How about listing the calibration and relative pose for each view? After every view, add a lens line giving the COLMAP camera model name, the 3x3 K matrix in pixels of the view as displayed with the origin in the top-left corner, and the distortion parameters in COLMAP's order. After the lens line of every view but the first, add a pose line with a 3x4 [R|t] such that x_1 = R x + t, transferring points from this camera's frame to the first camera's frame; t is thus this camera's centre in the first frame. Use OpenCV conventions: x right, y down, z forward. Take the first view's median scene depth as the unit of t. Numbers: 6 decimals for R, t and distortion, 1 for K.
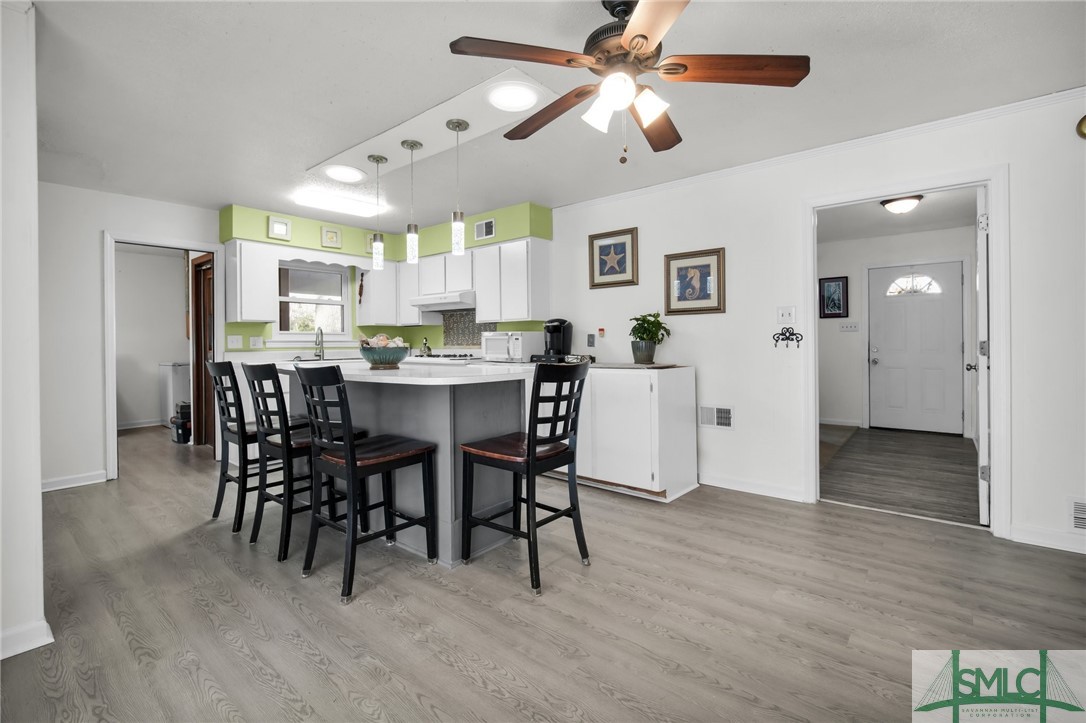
lens RADIAL K [[487.8, 0, 537.0], [0, 487.8, 352.7], [0, 0, 1]] dist [-0.000930, 0.000012]
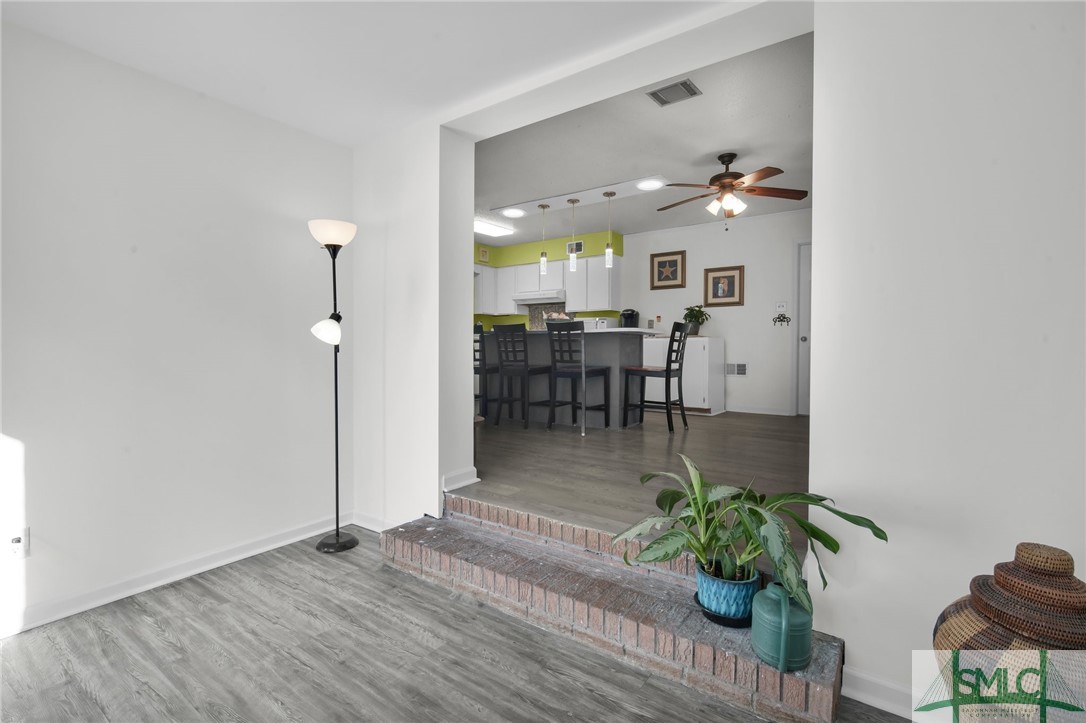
lens RADIAL K [[487.8, 0, 542.5], [0, 487.8, 364.4], [0, 0, 1]] dist [-0.000930, 0.000012]
pose [[0.997254, 0.012021, 0.073070, -0.354053], [-0.012782, 0.999869, 0.009955, 0.094854], [-0.072941, -0.010862, 0.997277, -0.512540]]
